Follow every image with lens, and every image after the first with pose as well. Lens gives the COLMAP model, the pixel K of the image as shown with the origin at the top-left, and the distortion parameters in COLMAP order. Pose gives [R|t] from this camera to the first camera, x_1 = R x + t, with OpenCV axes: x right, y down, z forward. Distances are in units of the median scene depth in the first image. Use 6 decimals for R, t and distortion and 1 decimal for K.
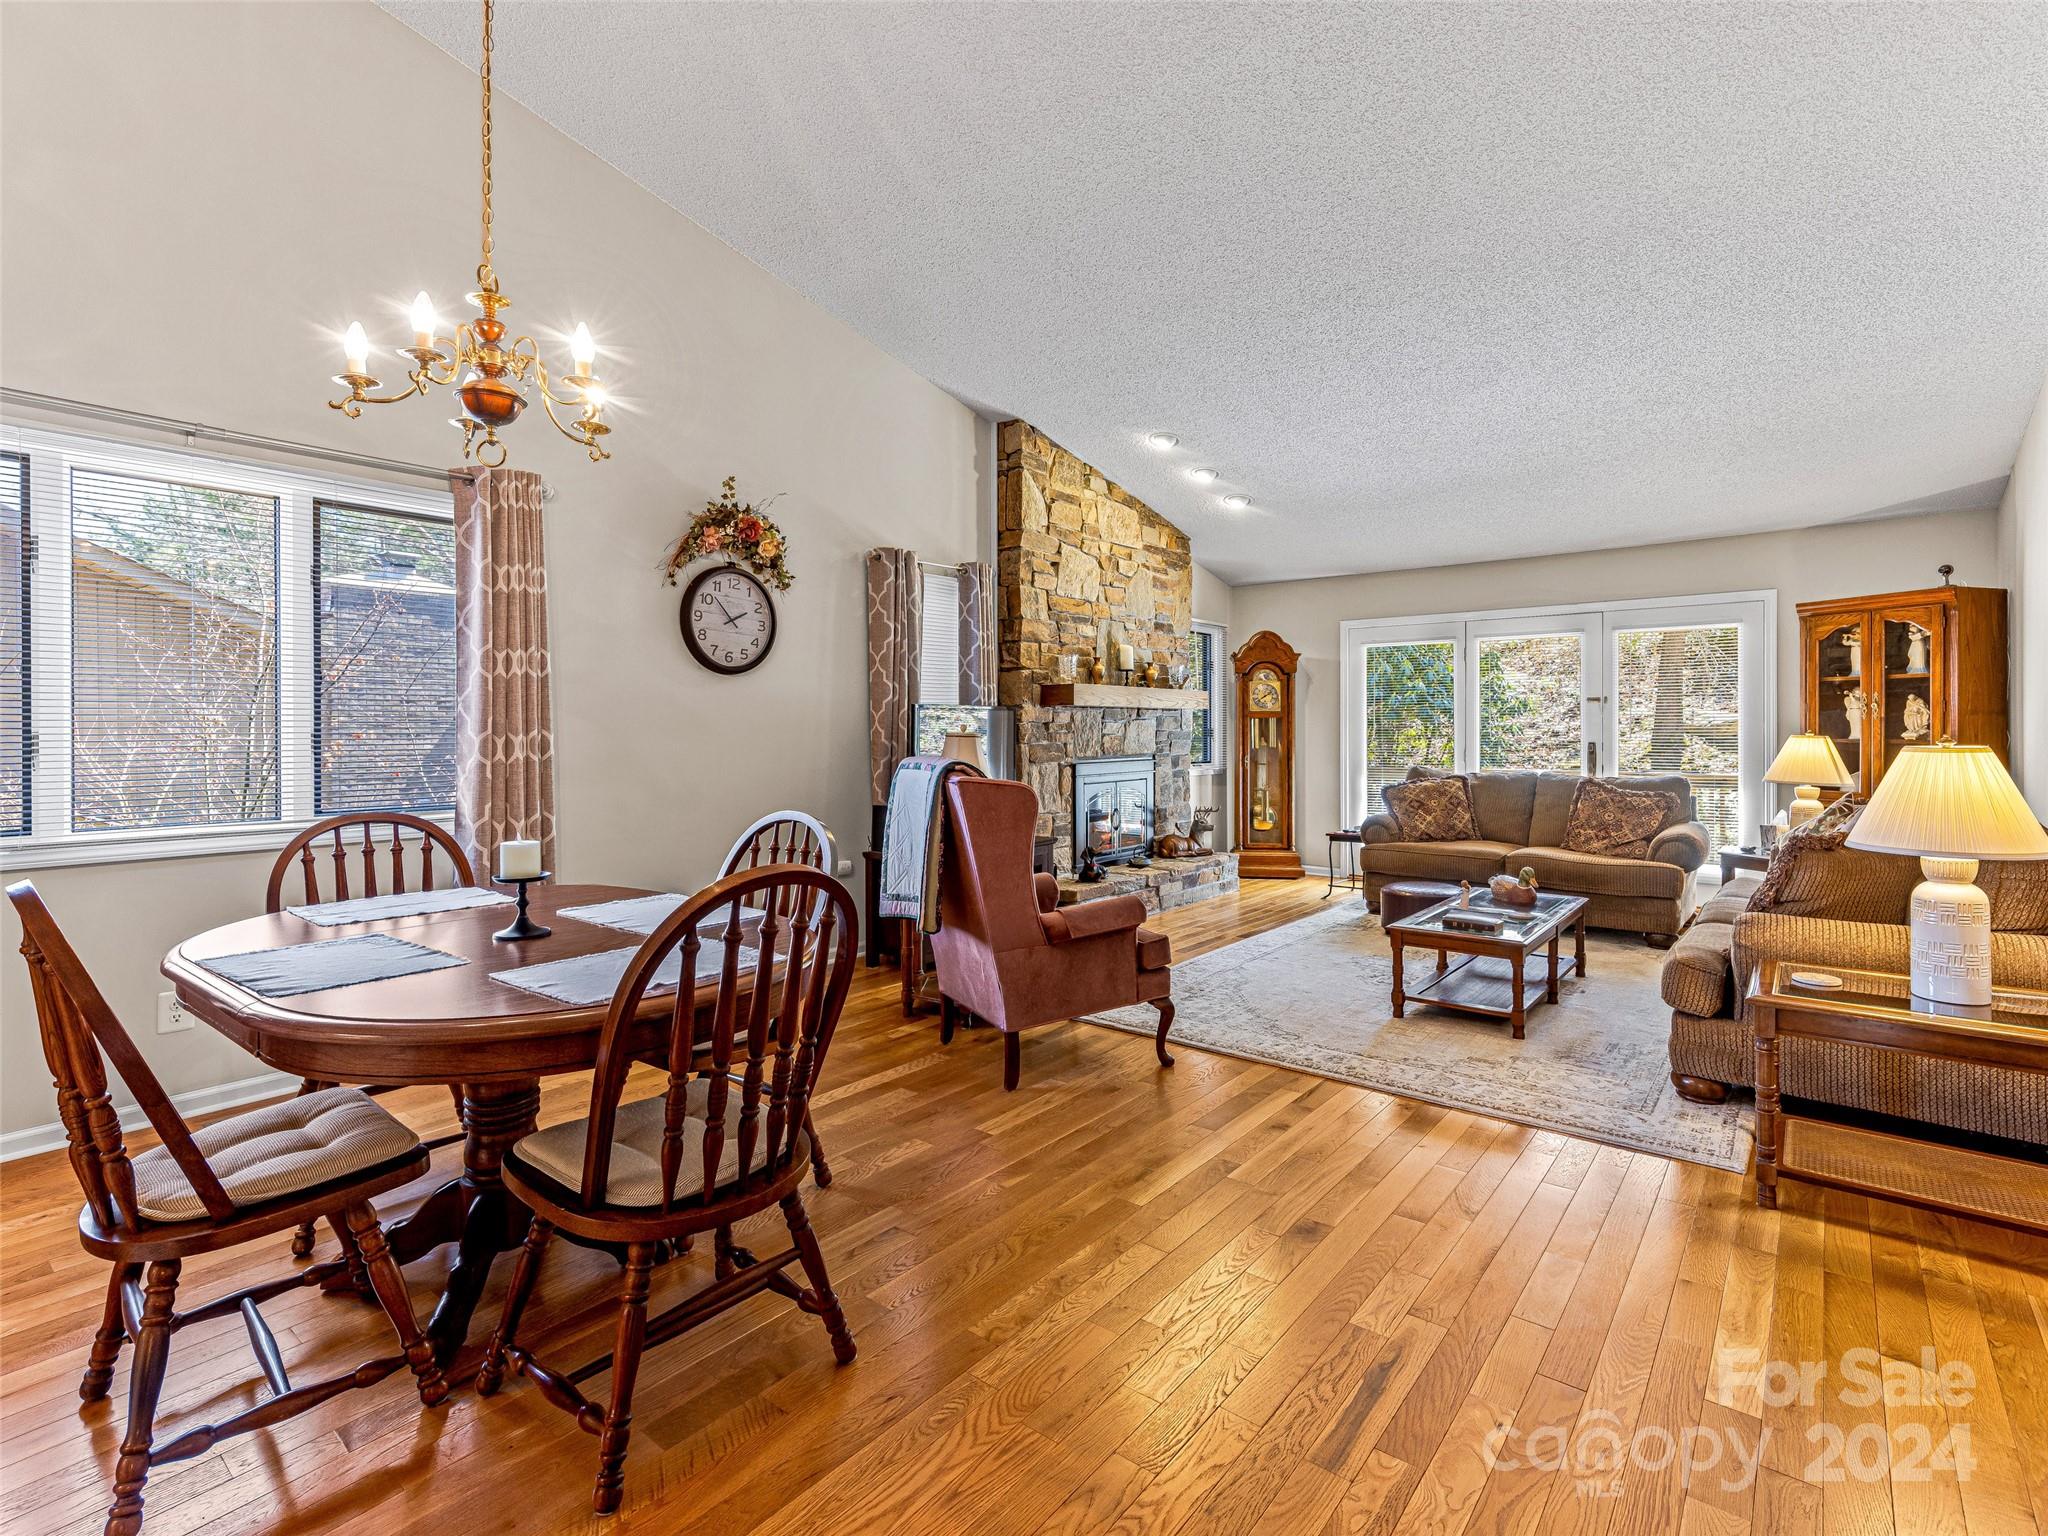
lens RADIAL K [[1164.9, 0, 958.2], [0, 1164.9, 734.2], [0, 0, 1]] dist [0.014217, -0.001865]
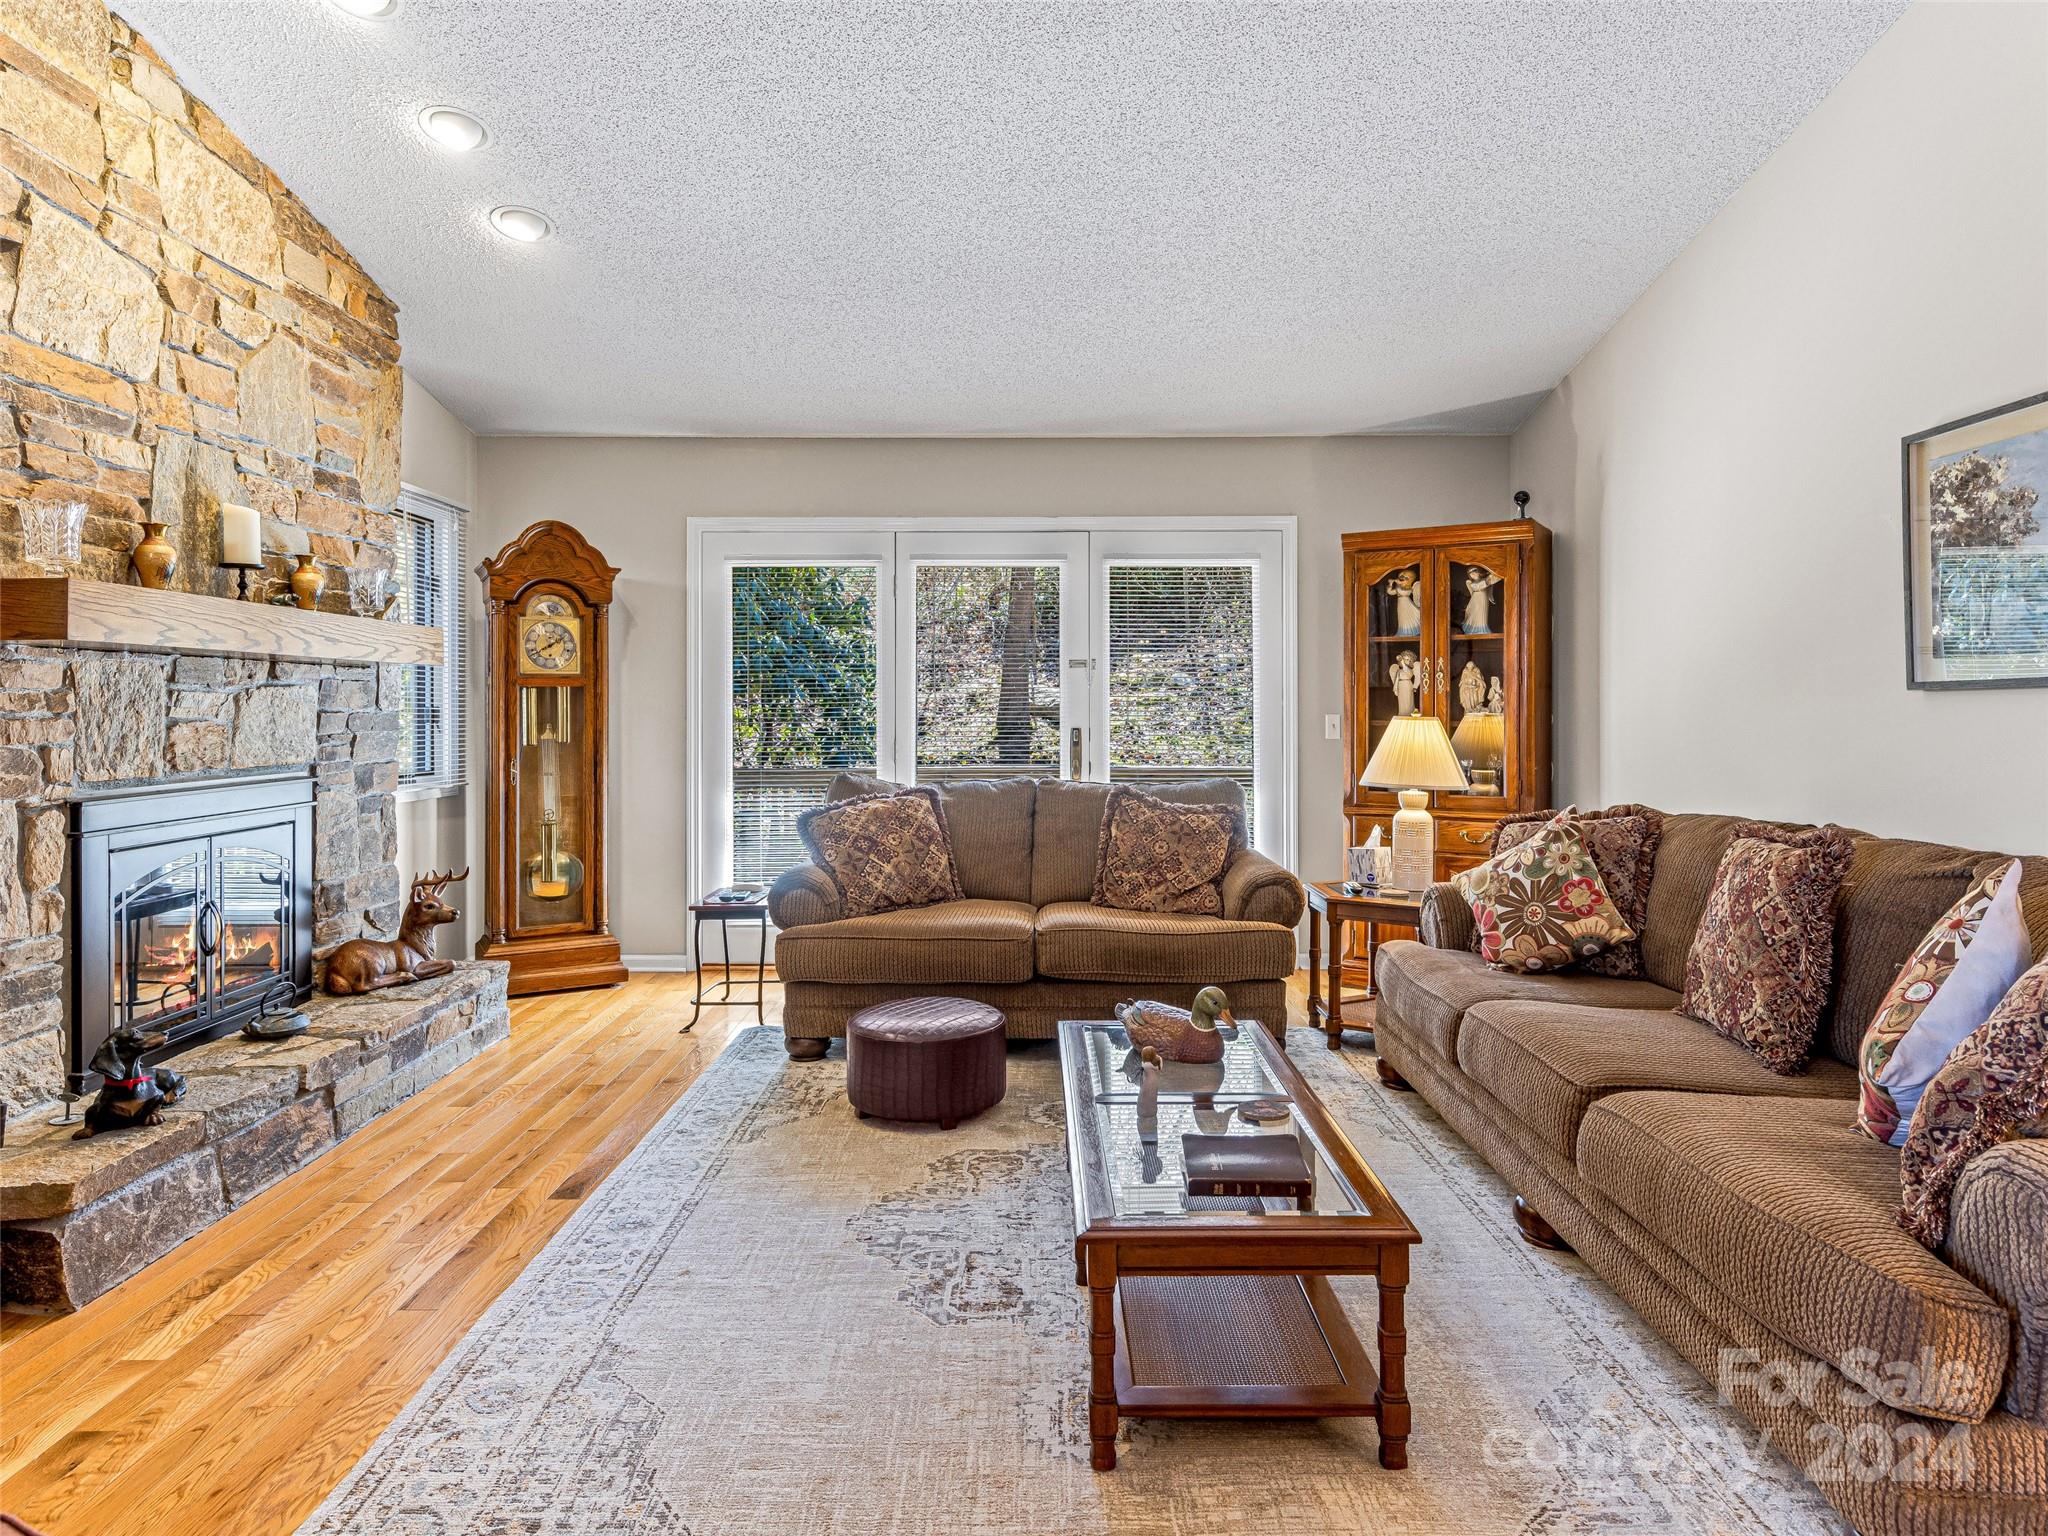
lens RADIAL K [[1298.4, 0, 1099.7], [0, 1298.4, 702.1], [0, 0, 1]] dist [0.006951, -0.003617]
pose [[0.741342, 0.003309, 0.671120, 0.063671], [0.003634, 0.999953, -0.008944, -0.001301], [-0.671118, 0.009069, 0.741295, 0.478410]]
